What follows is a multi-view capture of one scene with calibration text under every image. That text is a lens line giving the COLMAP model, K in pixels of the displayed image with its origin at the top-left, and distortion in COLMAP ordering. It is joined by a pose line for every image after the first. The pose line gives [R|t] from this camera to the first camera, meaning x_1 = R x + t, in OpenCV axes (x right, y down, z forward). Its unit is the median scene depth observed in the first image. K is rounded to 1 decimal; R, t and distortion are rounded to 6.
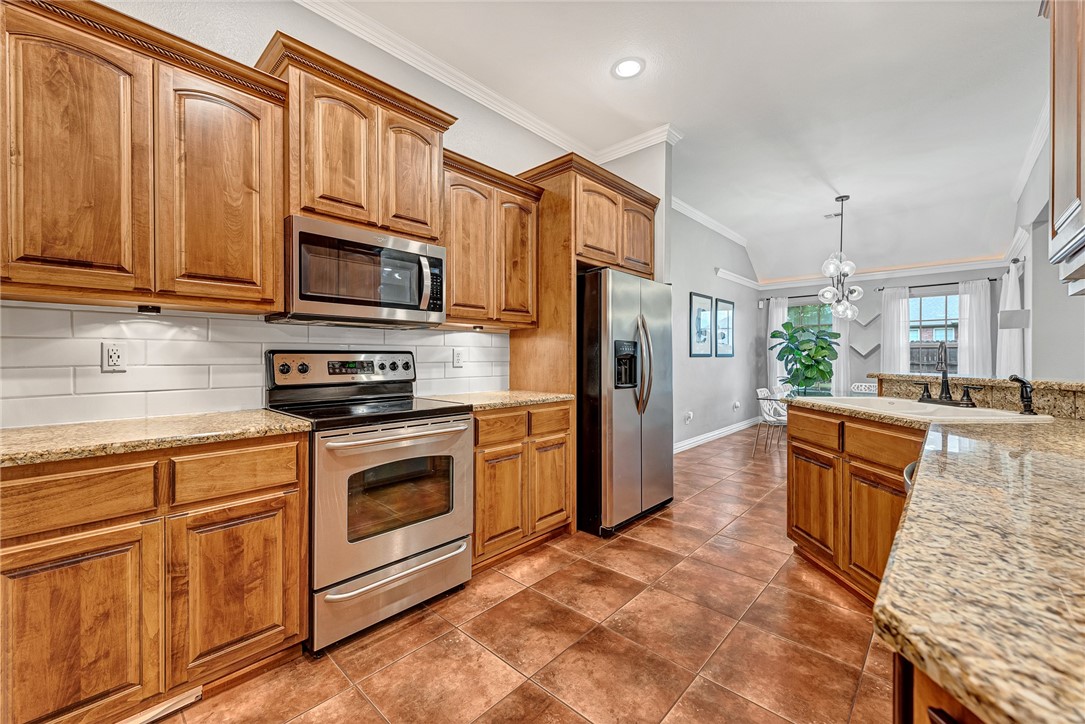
lens RADIAL K [[434.9, 0, 541.3], [0, 434.9, 361.0], [0, 0, 1]] dist [0.012424, -0.004087]
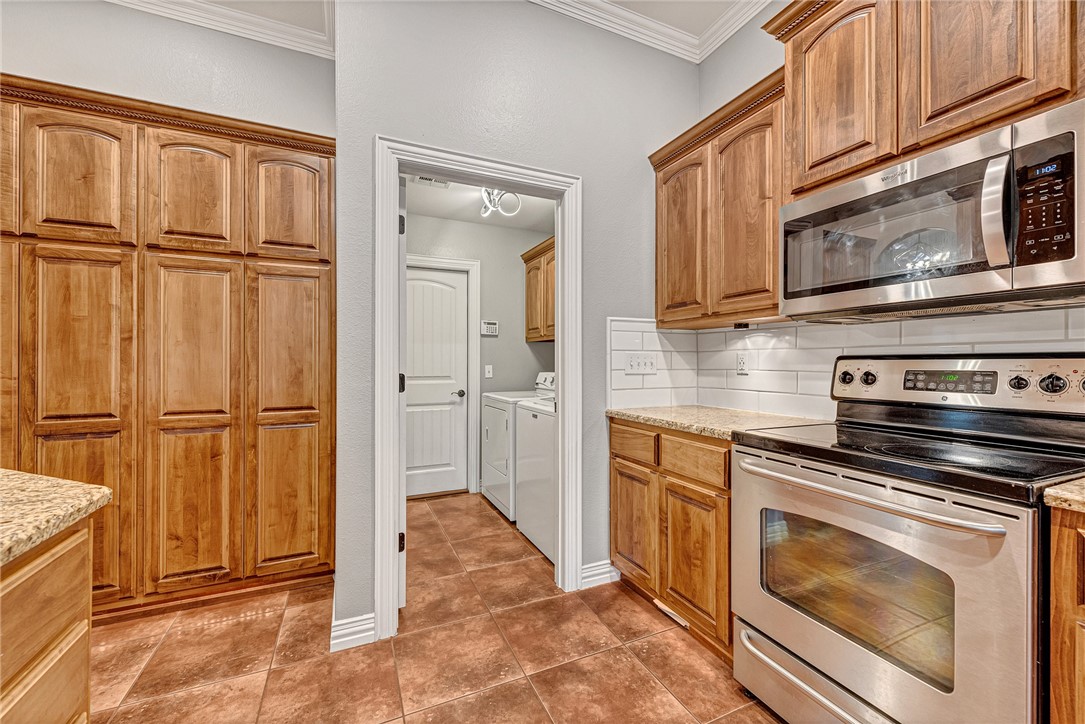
lens RADIAL K [[434.9, 0, 538.2], [0, 434.9, 361.5], [0, 0, 1]] dist [0.012424, -0.004087]
pose [[-0.395807, -0.003410, -0.918327, 0.400750], [-0.011462, 0.999934, 0.001227, -0.007690], [0.918262, 0.011011, -0.395820, 0.770310]]
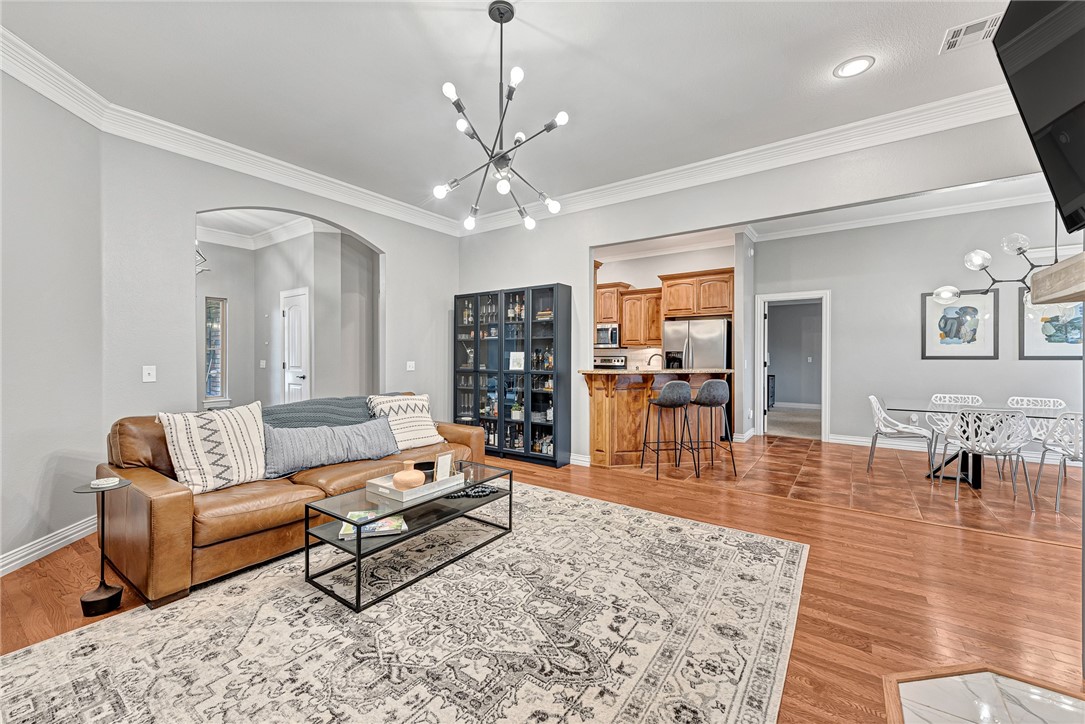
lens RADIAL K [[434.9, 0, 544.6], [0, 434.9, 354.9], [0, 0, 1]] dist [0.012424, -0.004087]
pose [[0.134701, 0.001111, -0.990886, 3.170764], [-0.009207, 0.999958, -0.000130, -0.029404], [0.990844, 0.009140, 0.134705, 0.049460]]
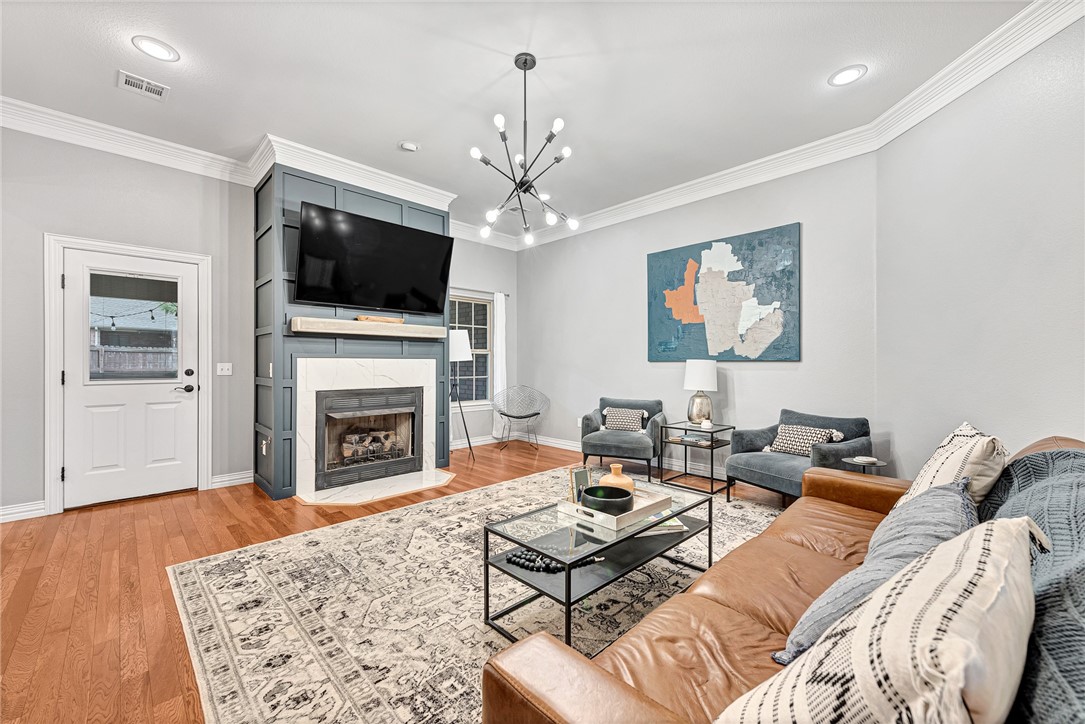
lens RADIAL K [[434.9, 0, 547.8], [0, 434.9, 362.6], [0, 0, 1]] dist [0.012424, -0.004087]
pose [[0.042431, 0.001734, 0.999098, 0.879213], [0.009783, 0.999950, -0.002151, 0.010830], [-0.999052, 0.009865, 0.042412, -0.033240]]
